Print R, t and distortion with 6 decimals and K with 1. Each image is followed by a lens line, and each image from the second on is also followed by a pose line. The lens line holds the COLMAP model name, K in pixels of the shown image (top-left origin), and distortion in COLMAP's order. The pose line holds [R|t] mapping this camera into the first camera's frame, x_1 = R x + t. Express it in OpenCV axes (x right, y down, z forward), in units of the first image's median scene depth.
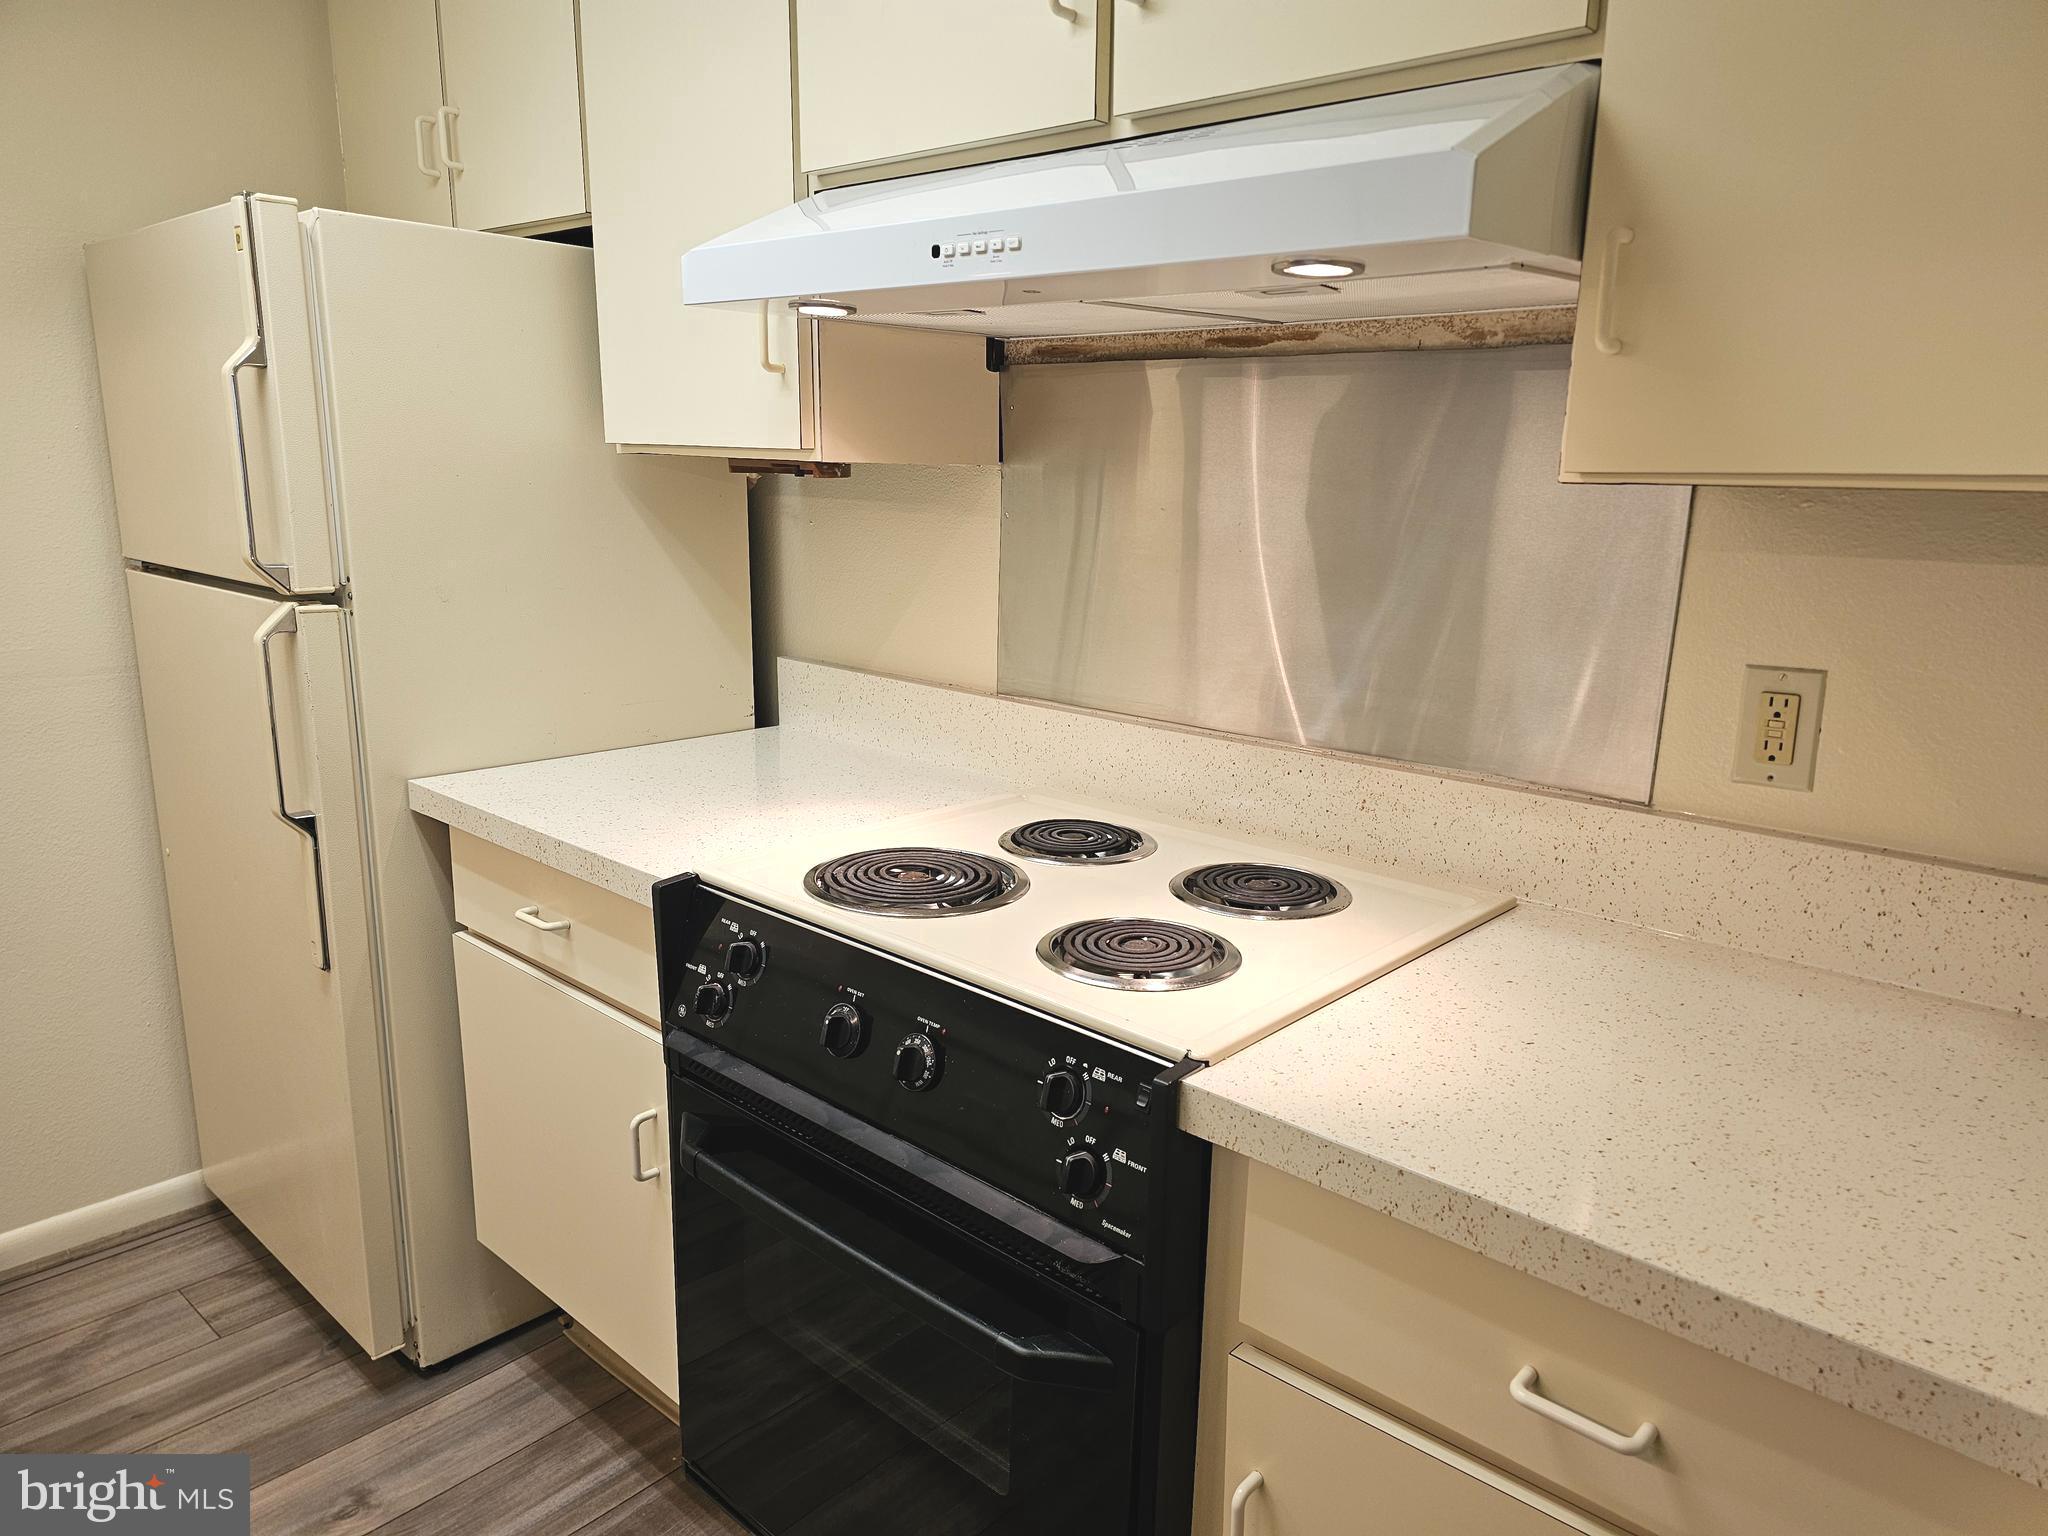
lens RADIAL K [[1389.4, 0, 1045.4], [0, 1389.4, 793.4], [0, 0, 1]] dist [0.042510, -0.033267]
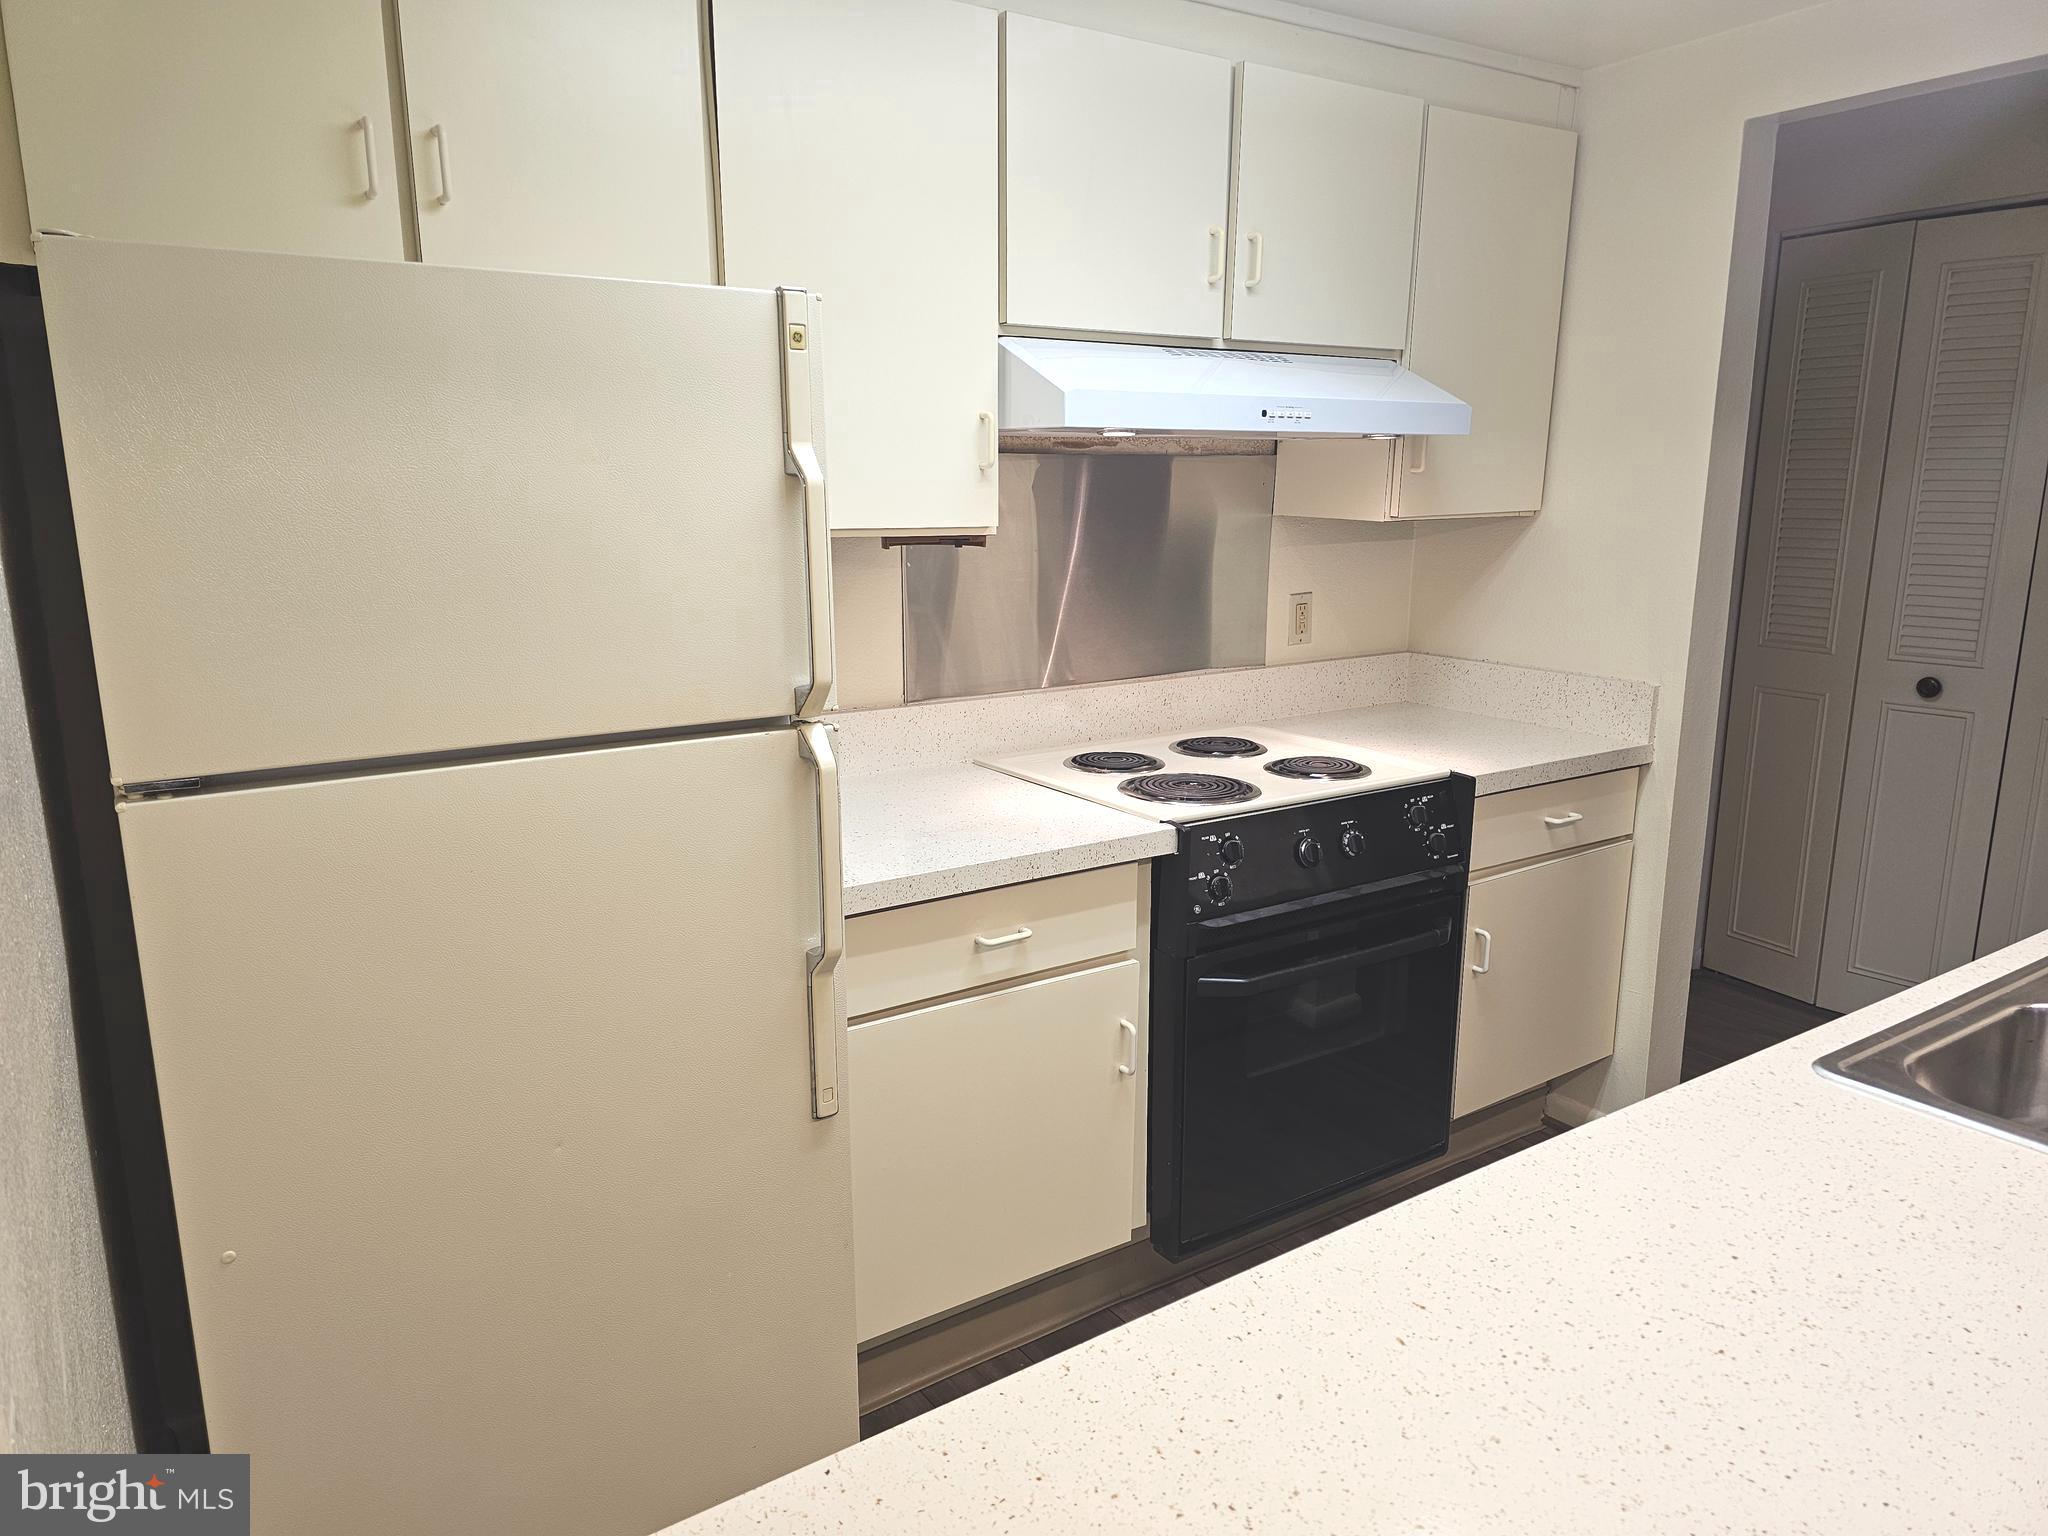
lens RADIAL K [[1389.4, 0, 1015.5], [0, 1389.4, 770.3], [0, 0, 1]] dist [0.042510, -0.033267]
pose [[0.238063, -0.225475, 0.944715, -1.297300], [0.233966, 0.957350, 0.169533, -0.217155], [-0.942648, 0.180672, 0.280663, 0.584041]]
